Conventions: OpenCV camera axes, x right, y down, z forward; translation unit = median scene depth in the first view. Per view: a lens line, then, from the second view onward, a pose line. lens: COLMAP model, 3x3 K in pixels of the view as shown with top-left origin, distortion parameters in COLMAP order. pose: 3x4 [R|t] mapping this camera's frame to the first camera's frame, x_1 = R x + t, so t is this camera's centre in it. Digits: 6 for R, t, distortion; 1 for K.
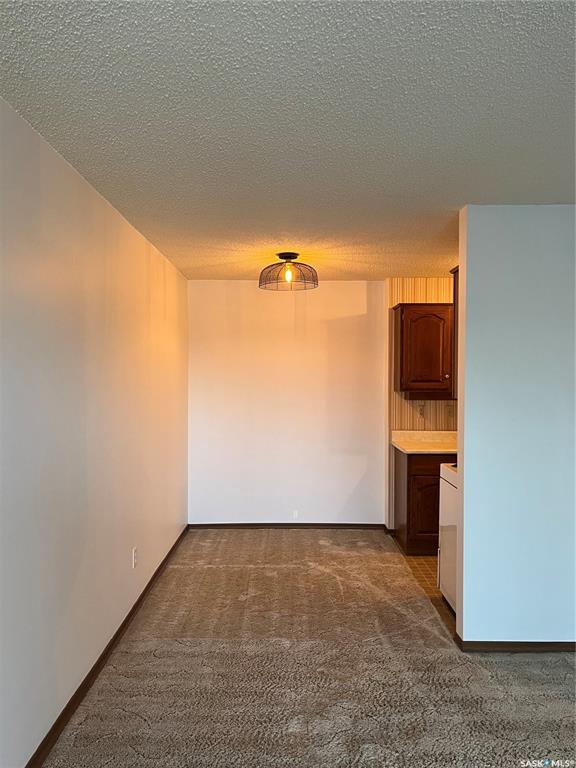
lens RADIAL K [[584.6, 0, 291.3], [0, 584.6, 385.7], [0, 0, 1]] dist [0.069528, -0.068497]
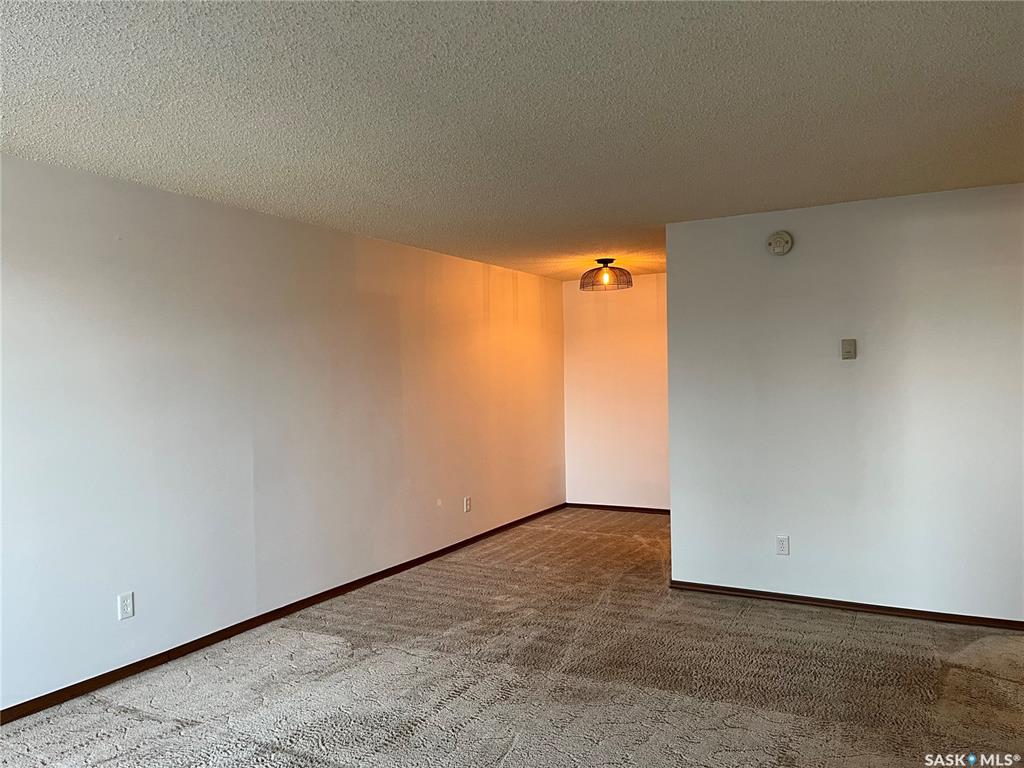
lens RADIAL K [[779.5, 0, 512.0], [0, 779.5, 384.0], [0, 0, 1]] dist [0.069528, -0.068497]
pose [[0.872433, -0.013163, -0.488557, 0.755714], [0.014370, 0.999896, -0.001280, 0.021063], [0.488523, -0.005904, 0.872531, -0.543570]]
